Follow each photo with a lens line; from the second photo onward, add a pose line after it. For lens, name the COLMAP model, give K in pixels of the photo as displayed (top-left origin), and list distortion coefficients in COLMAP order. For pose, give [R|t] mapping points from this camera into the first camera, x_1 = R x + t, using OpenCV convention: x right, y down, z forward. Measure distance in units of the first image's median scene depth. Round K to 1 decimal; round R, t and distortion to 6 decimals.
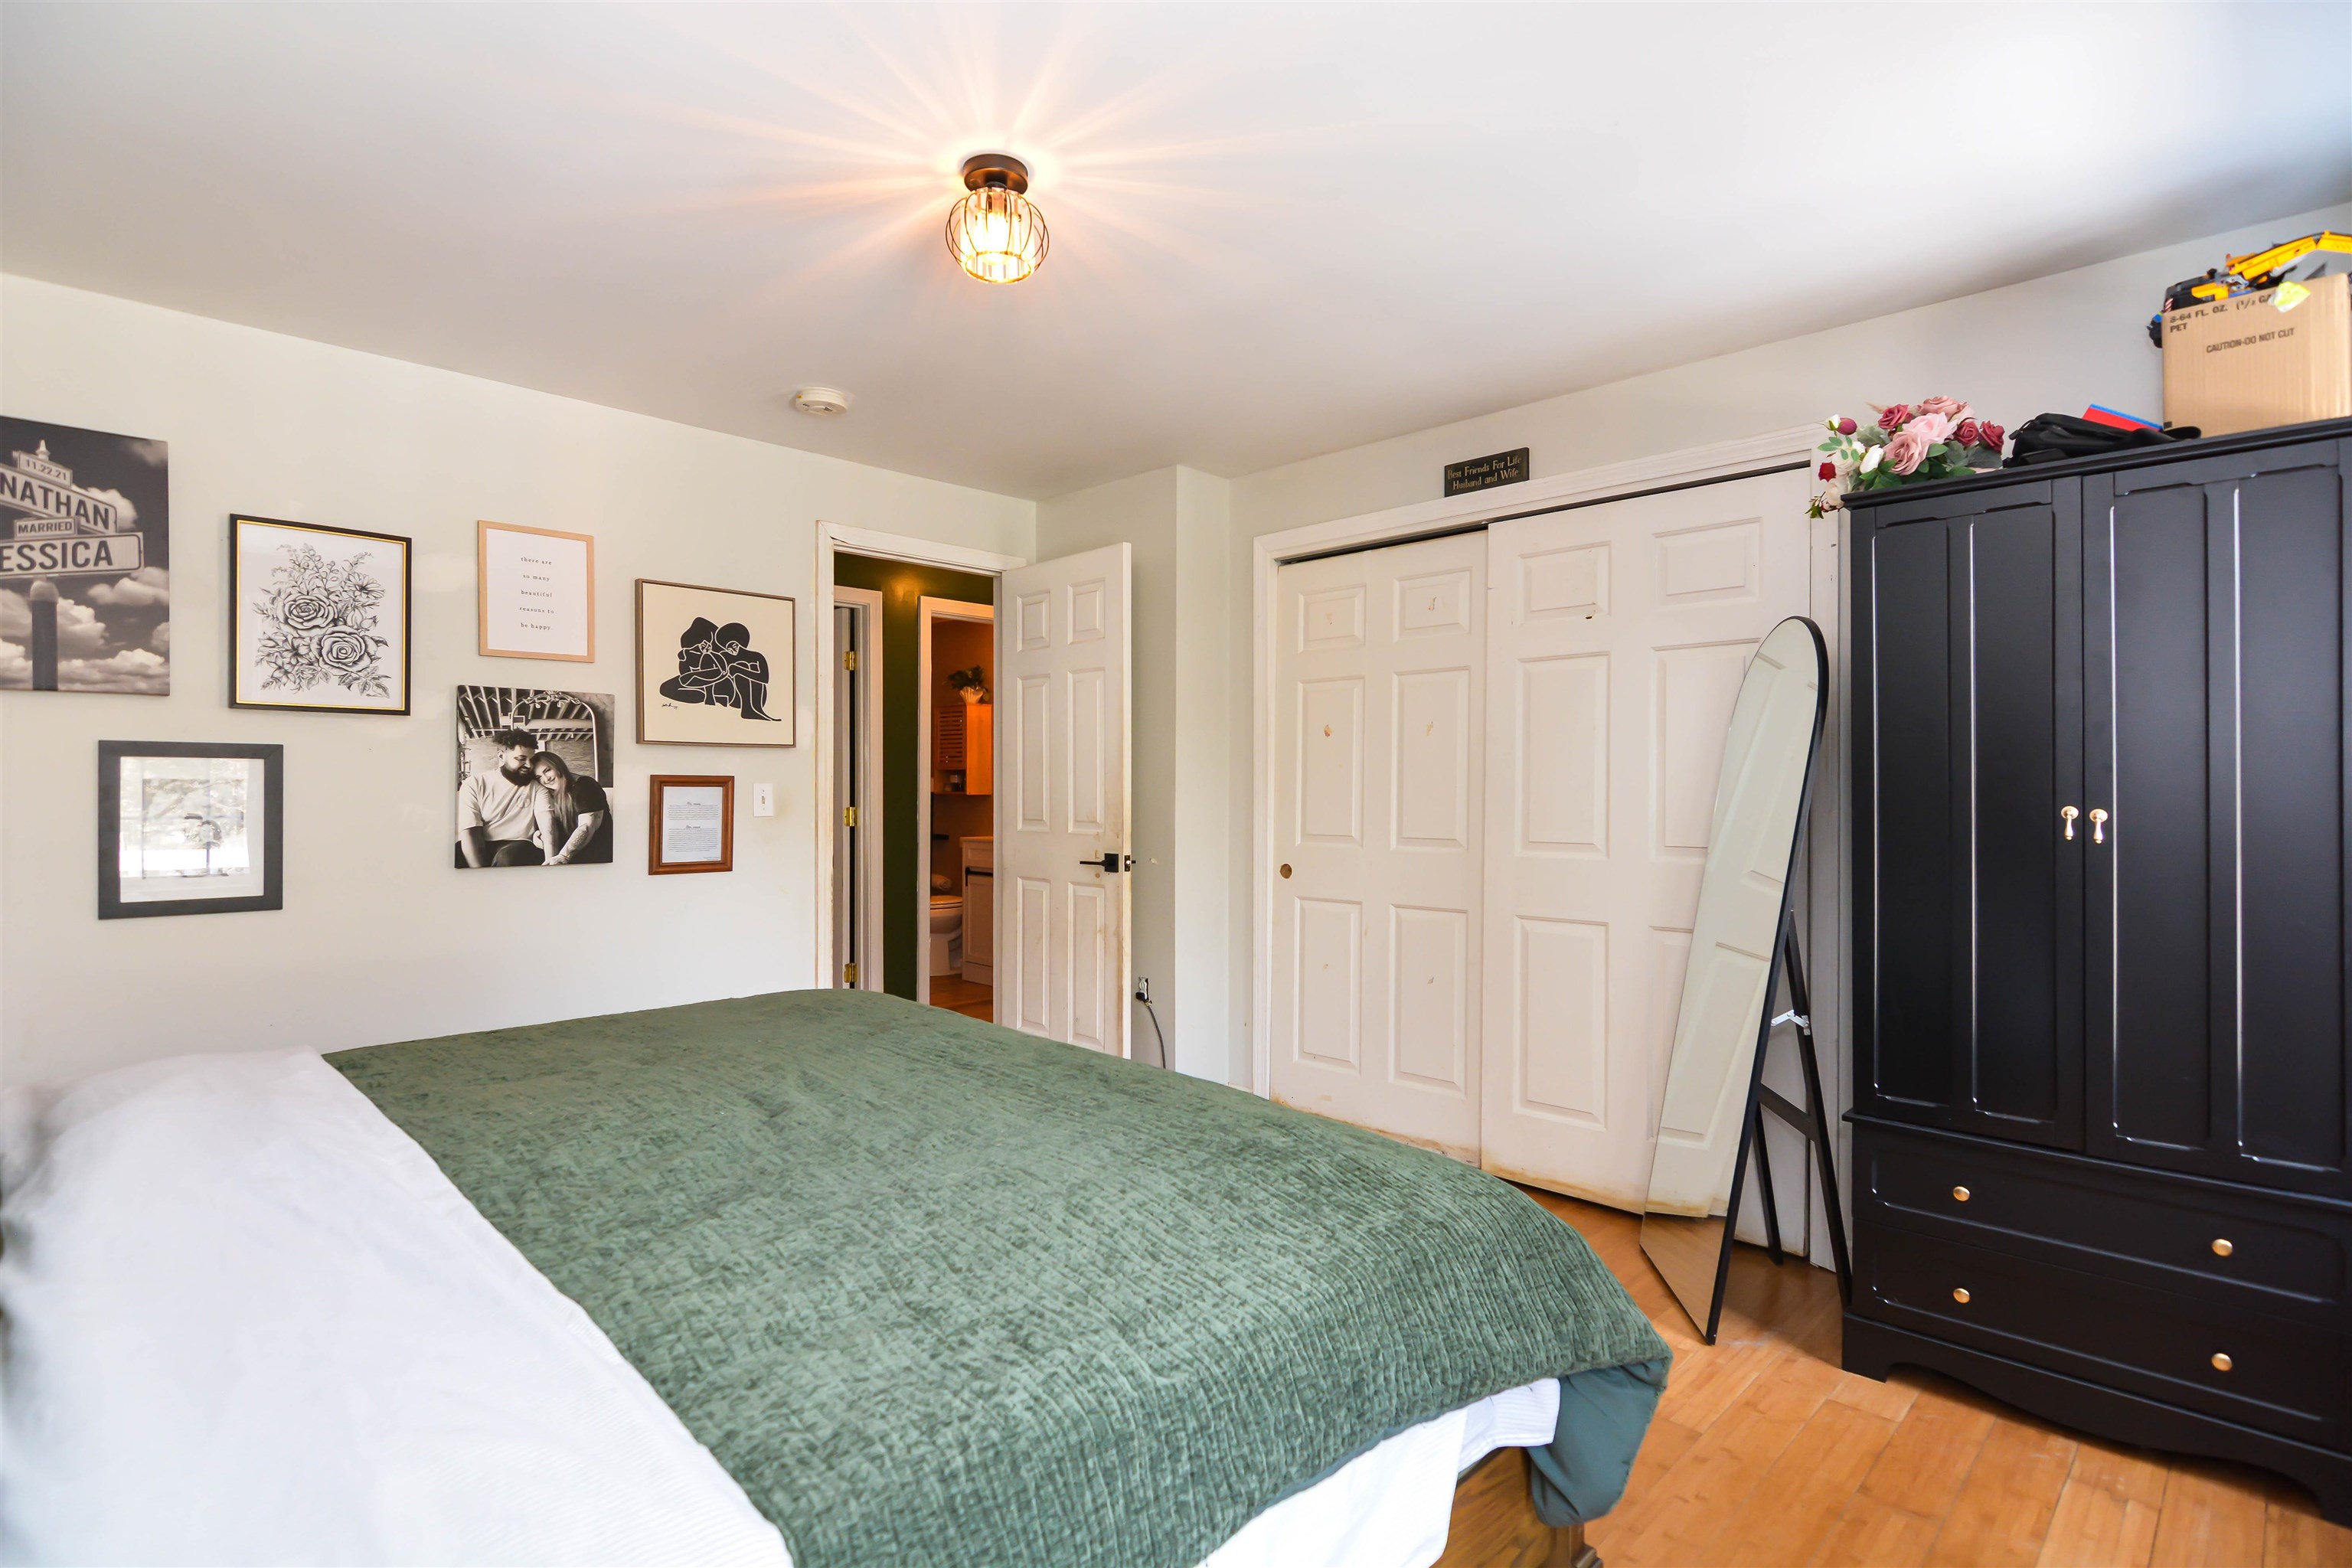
lens RADIAL K [[1122.8, 0, 1182.0], [0, 1122.8, 775.5], [0, 0, 1]] dist [-0.004575, -0.002187]
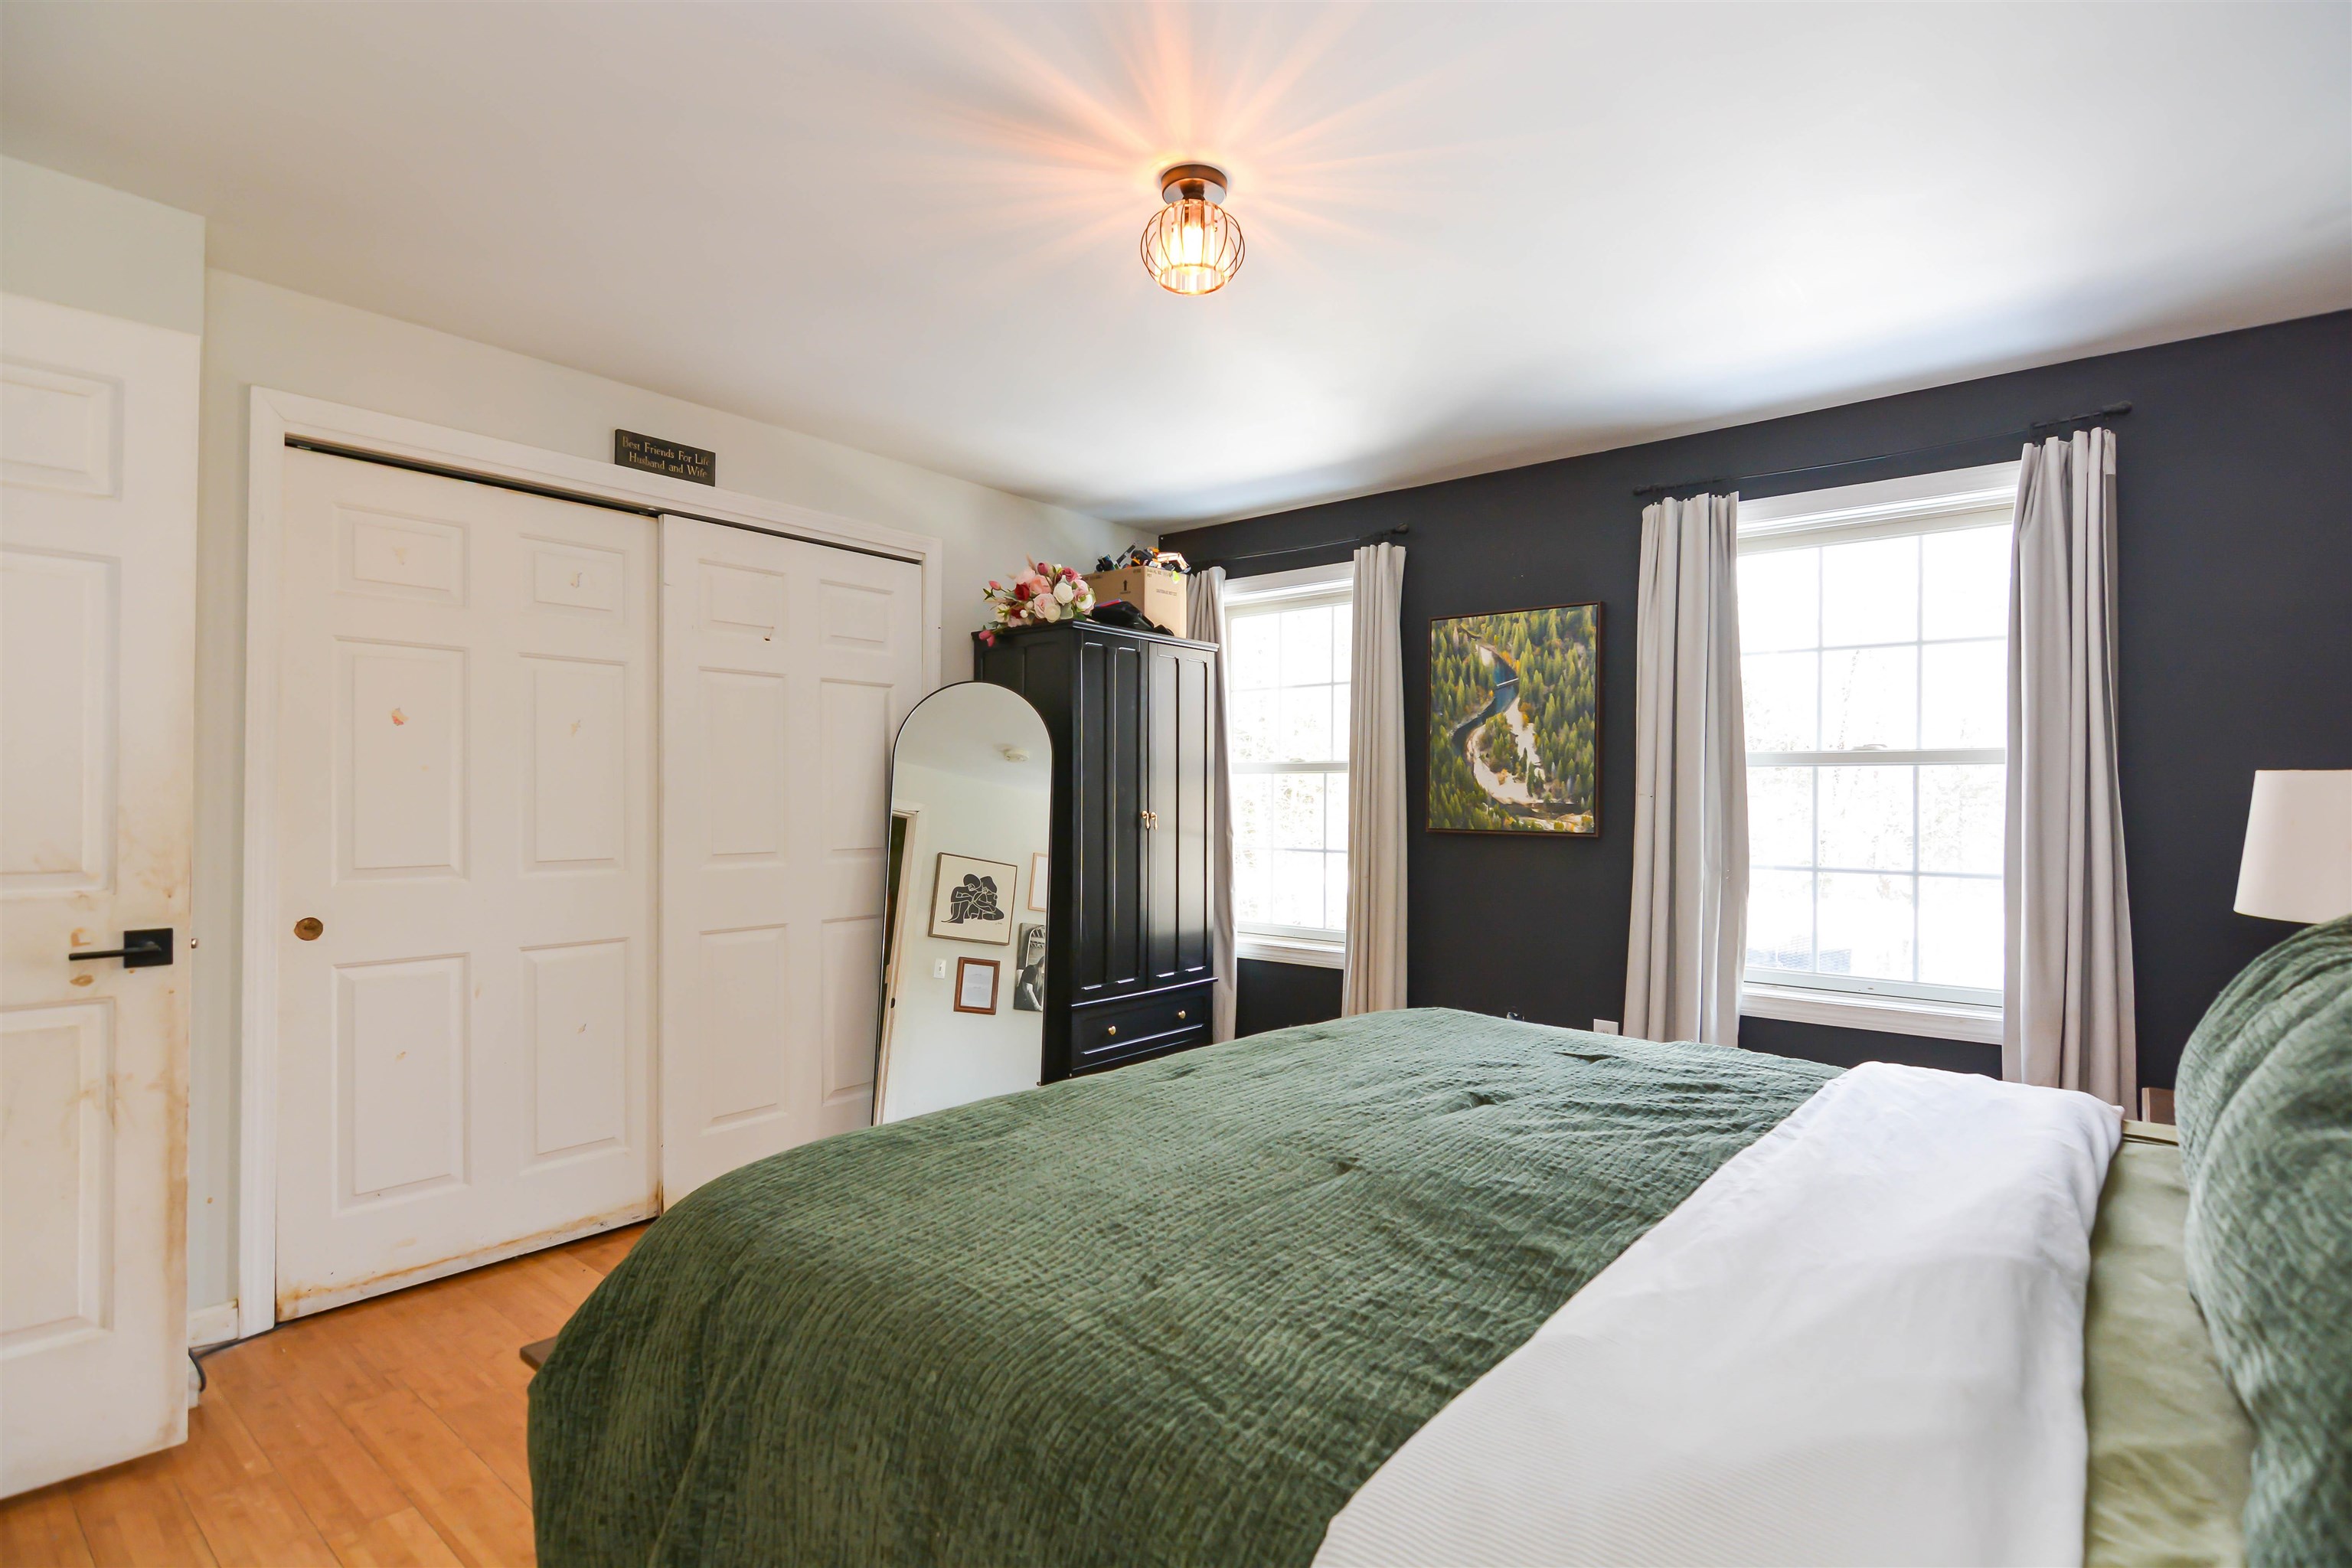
lens RADIAL K [[1122.8, 0, 1185.0], [0, 1122.8, 790.2], [0, 0, 1]] dist [-0.004575, -0.002187]
pose [[-0.093507, 0.002774, 0.995615, -0.409680], [-0.008514, 0.999957, -0.003586, 0.002617], [-0.995582, -0.008812, -0.093480, 0.389011]]
